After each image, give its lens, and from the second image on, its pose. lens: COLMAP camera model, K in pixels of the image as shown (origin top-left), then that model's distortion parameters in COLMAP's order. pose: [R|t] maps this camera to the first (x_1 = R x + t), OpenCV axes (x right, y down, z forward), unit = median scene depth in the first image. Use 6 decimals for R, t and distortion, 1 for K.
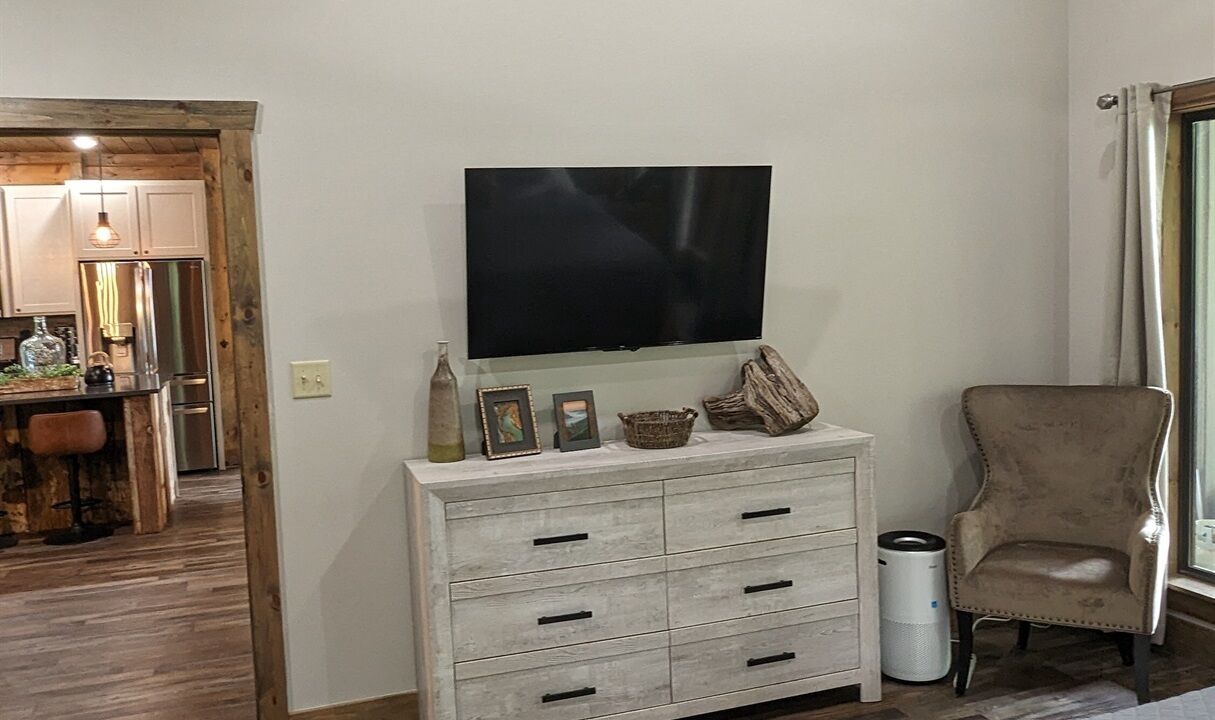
lens RADIAL K [[1016.0, 0, 606.1], [0, 1016.0, 360.0], [0, 0, 1]] dist [0.018451, -0.033573]
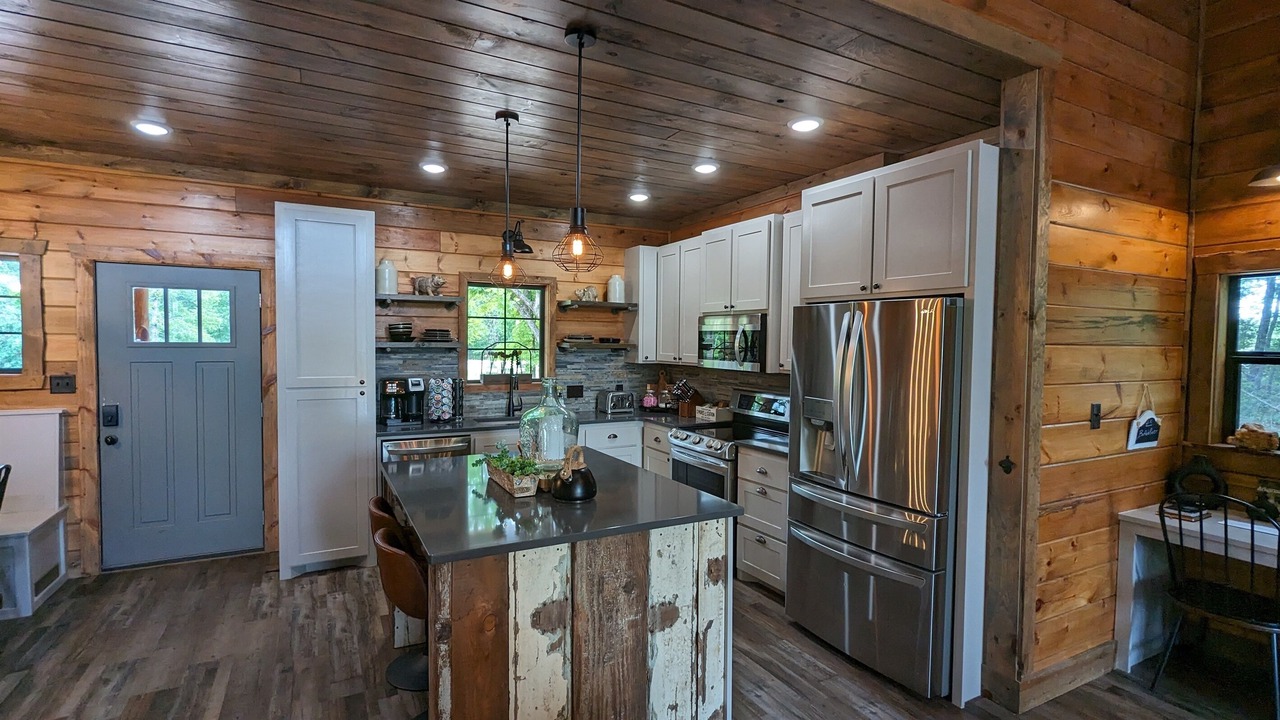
lens RADIAL K [[603.0, 0, 637.1], [0, 603.0, 363.0], [0, 0, 1]] dist [-0.000565, -0.000371]
pose [[0.159975, 0.074210, -0.984328, -0.285583], [-0.105817, 0.992713, 0.057645, -0.156926], [0.981433, 0.094937, 0.166662, 1.887657]]
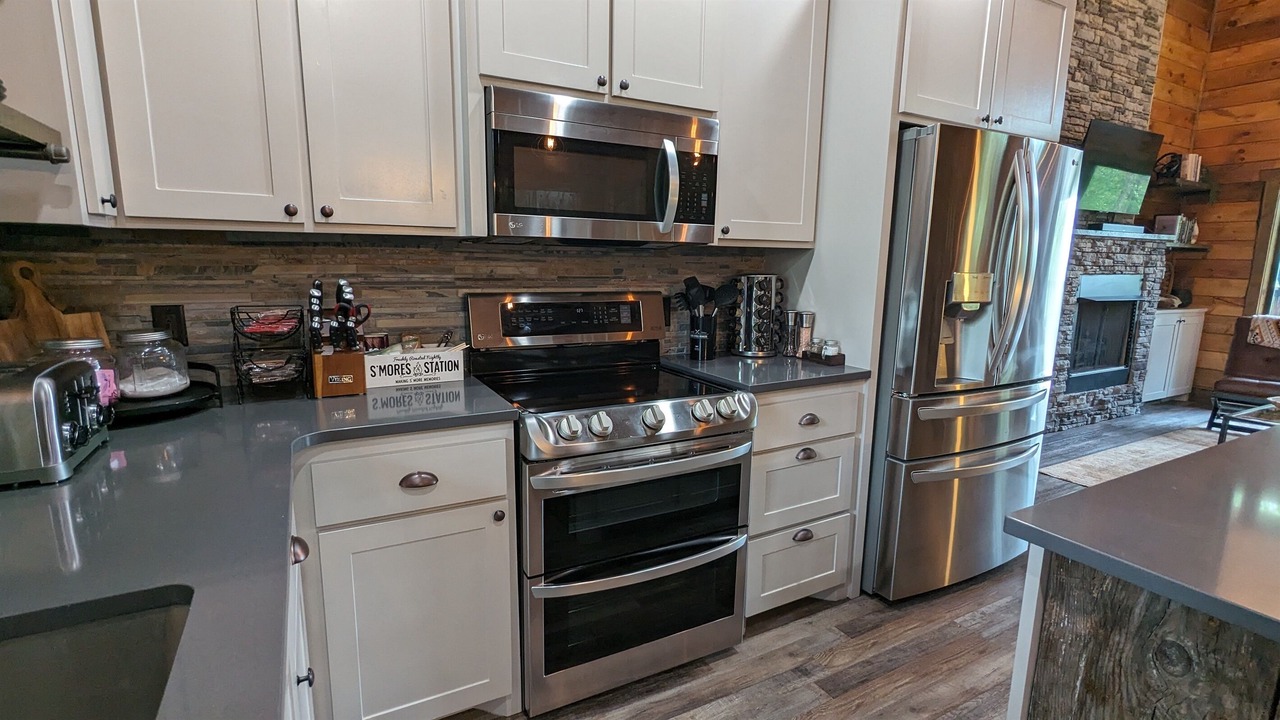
lens RADIAL K [[603.0, 0, 636.4], [0, 603.0, 362.8], [0, 0, 1]] dist [-0.000565, -0.000371]
pose [[0.984589, 0.021765, 0.173523, -1.542709], [-0.035990, 0.996204, 0.079256, -0.027986], [-0.171139, -0.084280, 0.981635, 1.749856]]
